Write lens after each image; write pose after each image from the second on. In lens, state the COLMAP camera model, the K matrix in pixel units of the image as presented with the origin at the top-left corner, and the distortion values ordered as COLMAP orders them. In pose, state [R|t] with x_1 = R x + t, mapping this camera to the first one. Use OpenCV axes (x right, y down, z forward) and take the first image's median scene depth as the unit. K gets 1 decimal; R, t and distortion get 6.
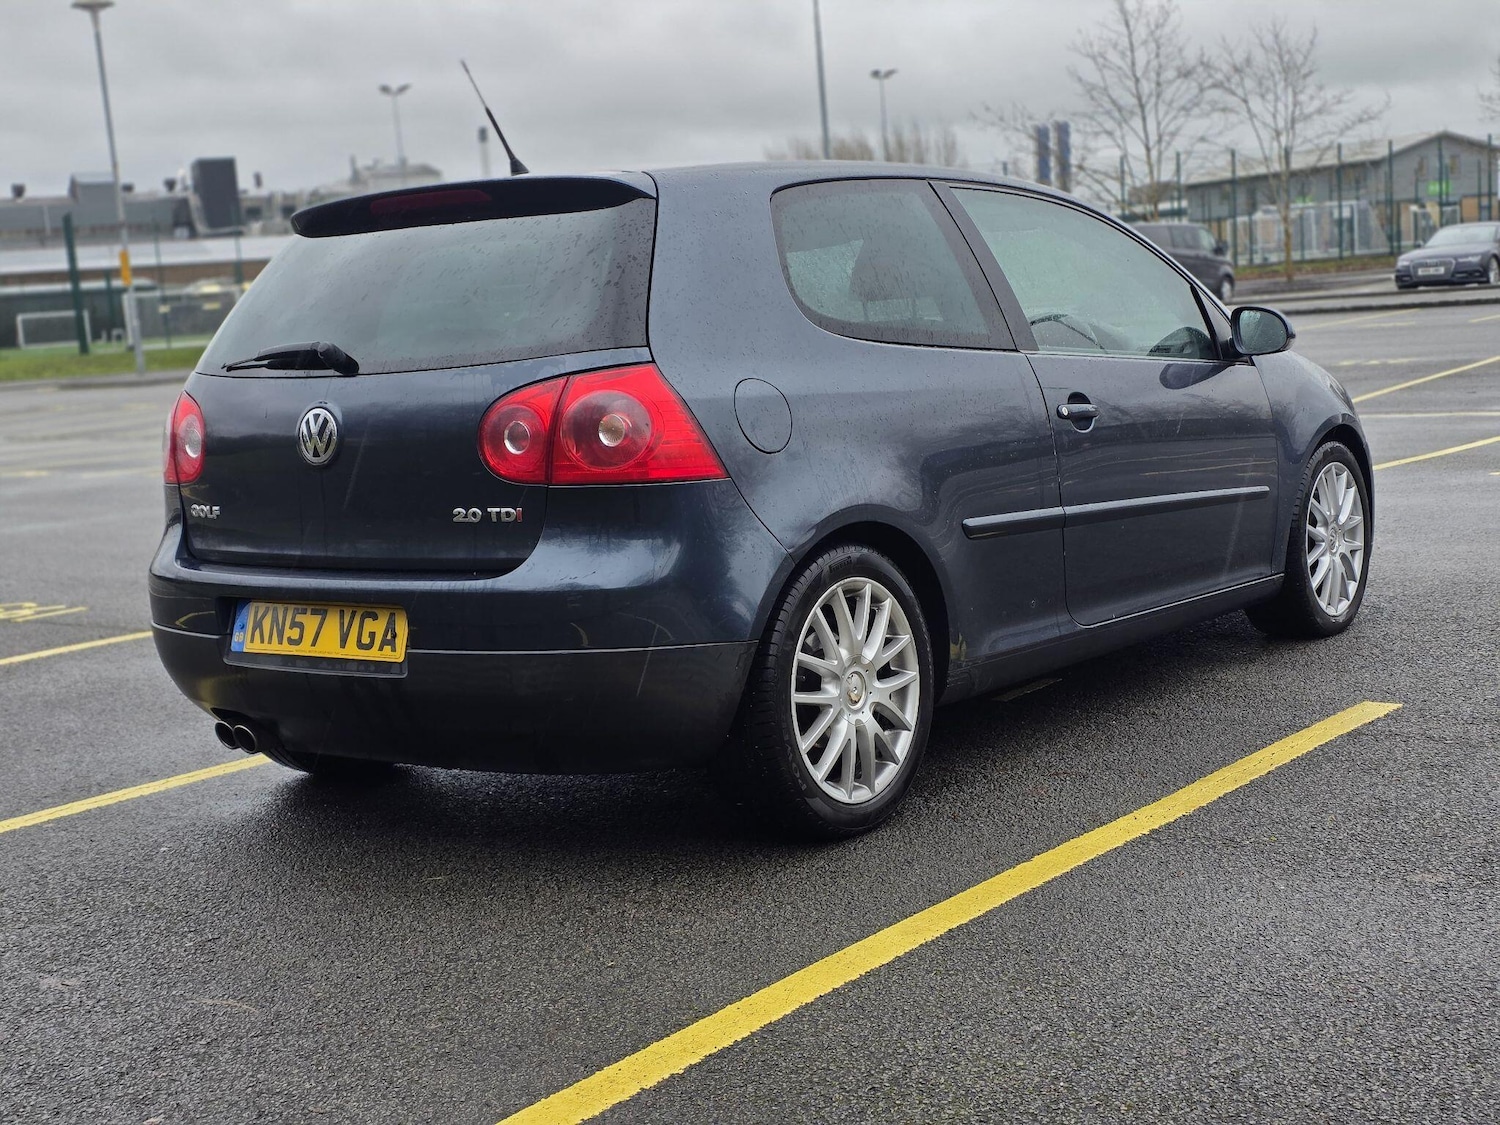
lens RADIAL K [[1934.0, 0, 779.3], [0, 1934.0, 561.4], [0, 0, 1]] dist [0.187059, -0.551404]
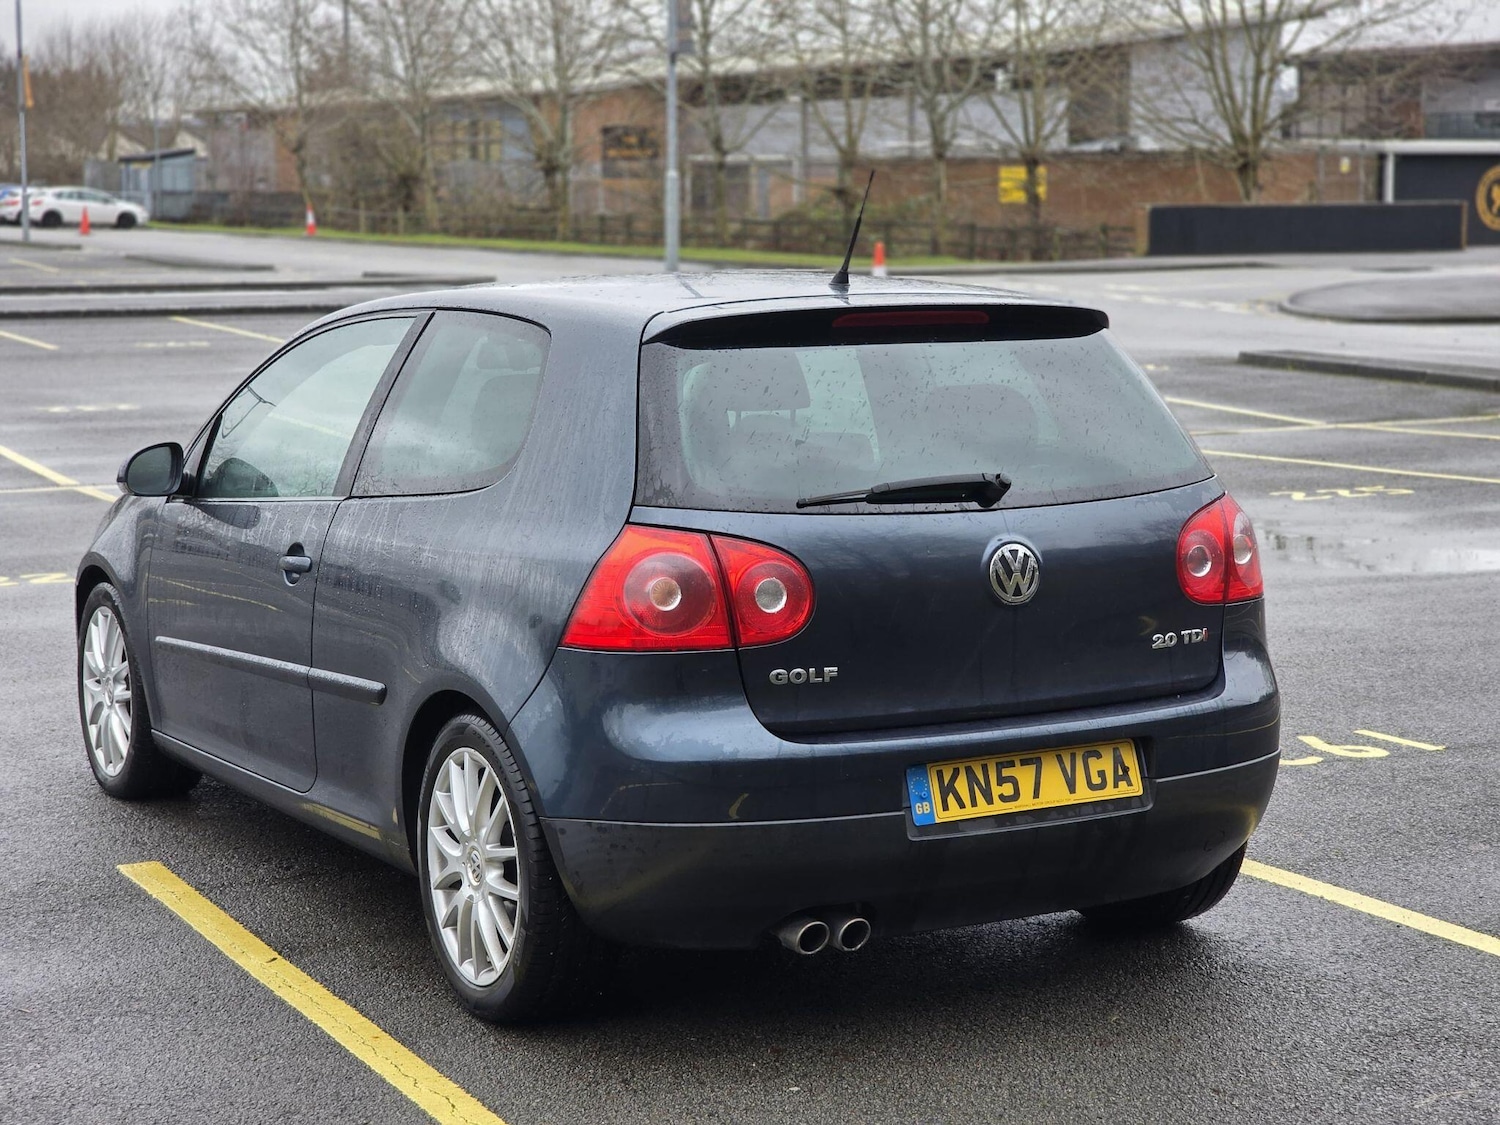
lens RADIAL K [[2752.0, 0, 745.0], [0, 2752.0, 523.1], [0, 0, 1]] dist [-0.129373, 1.539267]
pose [[0.448678, -0.038070, 0.892882, -1.337141], [0.095266, 0.995437, -0.005429, -0.085259], [-0.888602, 0.087497, 0.450257, 0.474573]]
